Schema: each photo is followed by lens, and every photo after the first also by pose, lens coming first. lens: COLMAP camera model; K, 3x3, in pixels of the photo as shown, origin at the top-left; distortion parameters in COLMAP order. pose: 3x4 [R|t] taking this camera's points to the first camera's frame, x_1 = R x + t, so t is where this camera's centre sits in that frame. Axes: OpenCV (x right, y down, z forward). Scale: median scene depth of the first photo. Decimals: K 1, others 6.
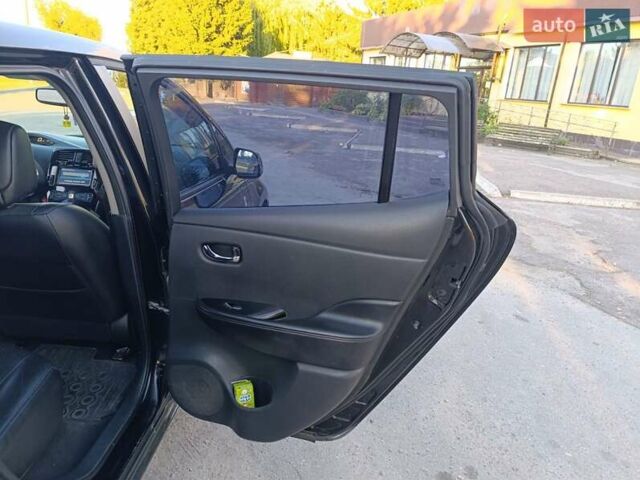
lens RADIAL K [[438.8, 0, 323.4], [0, 438.8, 237.9], [0, 0, 1]] dist [0.030977, -0.032378]
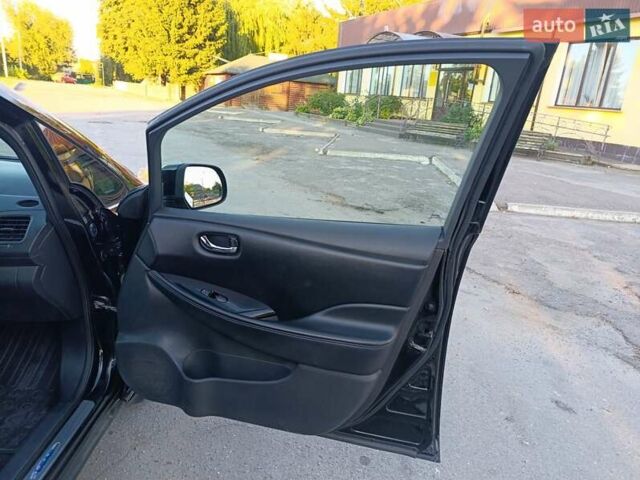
lens RADIAL K [[438.8, 0, 315.0], [0, 438.8, 242.2], [0, 0, 1]] dist [0.030977, -0.032378]
pose [[0.999597, -0.008473, 0.027078, 0.007079], [0.008490, 0.999964, -0.000484, -0.013029], [-0.027072, 0.000714, 0.999633, 0.053157]]
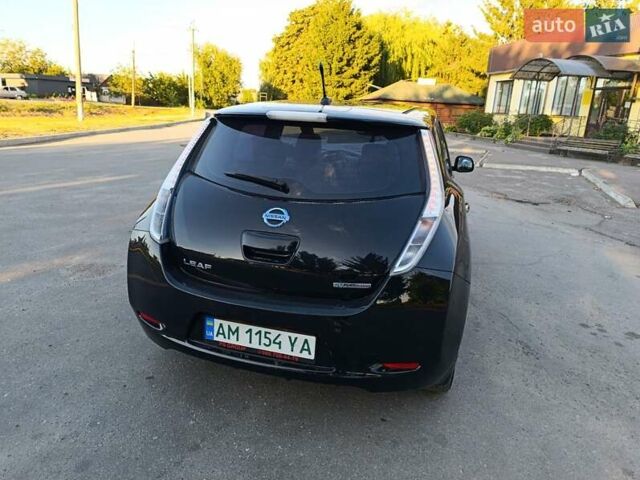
lens RADIAL K [[438.8, 0, 319.1], [0, 438.8, 239.7], [0, 0, 1]] dist [0.030977, -0.032378]
pose [[0.967689, 0.042168, -0.248595, -0.034654], [-0.054000, 0.997700, -0.040967, 0.030369], [0.246296, 0.053068, 0.967741, -0.106934]]
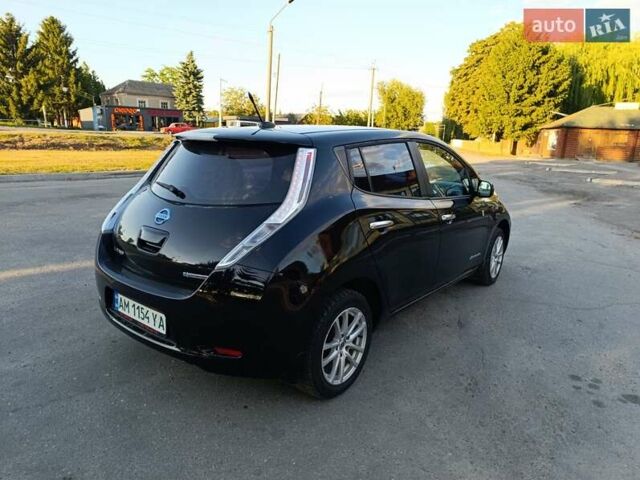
lens RADIAL K [[438.8, 0, 324.2], [0, 438.8, 242.8], [0, 0, 1]] dist [0.030977, -0.032378]
pose [[0.797338, 0.091319, -0.596584, 0.043624], [-0.159218, 0.985296, -0.061977, 0.029282], [0.582152, 0.144404, 0.800154, -0.084507]]
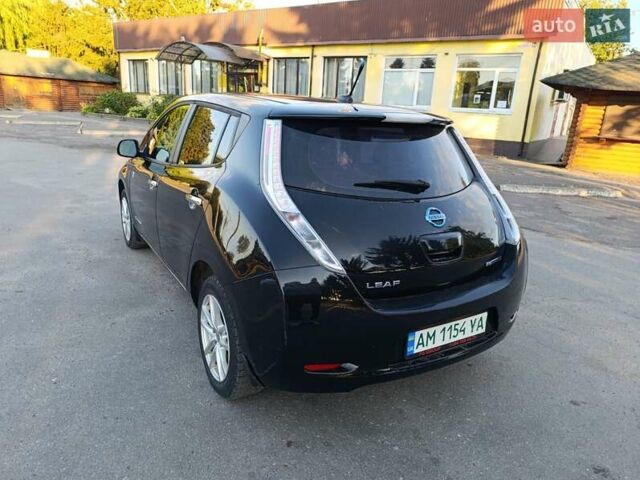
lens RADIAL K [[438.8, 0, 316.2], [0, 438.8, 242.2], [0, 0, 1]] dist [0.030977, -0.032378]
pose [[0.851028, -0.182149, 0.492517, -0.148074], [0.176233, 0.982586, 0.058877, 0.015979], [-0.494665, 0.036692, 0.868309, -0.088989]]
